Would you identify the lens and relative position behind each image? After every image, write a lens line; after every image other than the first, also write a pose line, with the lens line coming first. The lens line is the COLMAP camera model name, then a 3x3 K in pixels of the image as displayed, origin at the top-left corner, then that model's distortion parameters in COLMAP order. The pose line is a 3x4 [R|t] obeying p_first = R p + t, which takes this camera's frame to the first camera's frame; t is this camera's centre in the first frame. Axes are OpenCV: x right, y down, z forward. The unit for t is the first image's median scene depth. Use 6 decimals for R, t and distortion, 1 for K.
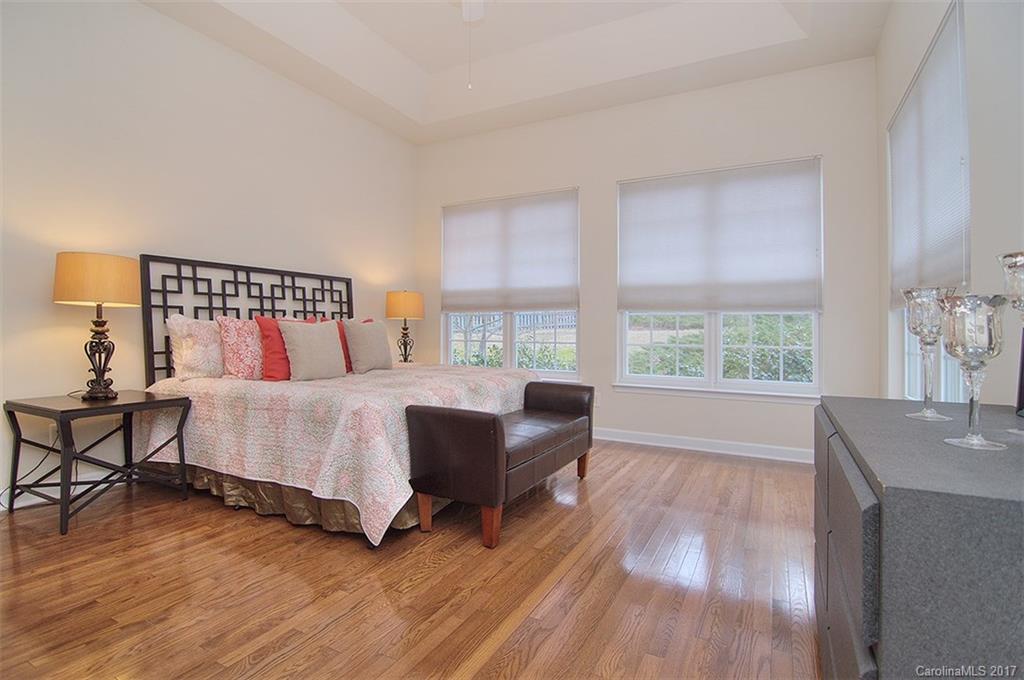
lens RADIAL K [[497.1, 0, 513.9], [0, 497.1, 336.3], [0, 0, 1]] dist [-0.014463, -0.001202]
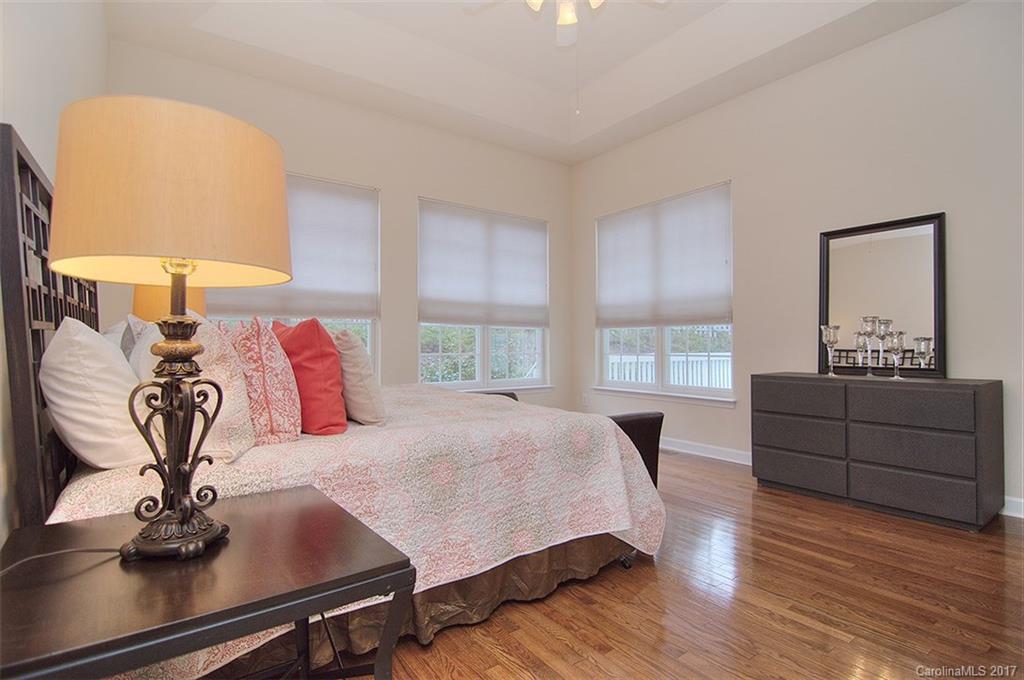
lens RADIAL K [[497.1, 0, 512.5], [0, 497.1, 340.0], [0, 0, 1]] dist [-0.014463, -0.001202]
pose [[0.446879, -0.001150, 0.894593, -1.046489], [0.010183, 0.999941, -0.003802, -0.015332], [-0.894536, 0.010809, 0.446865, 0.631934]]
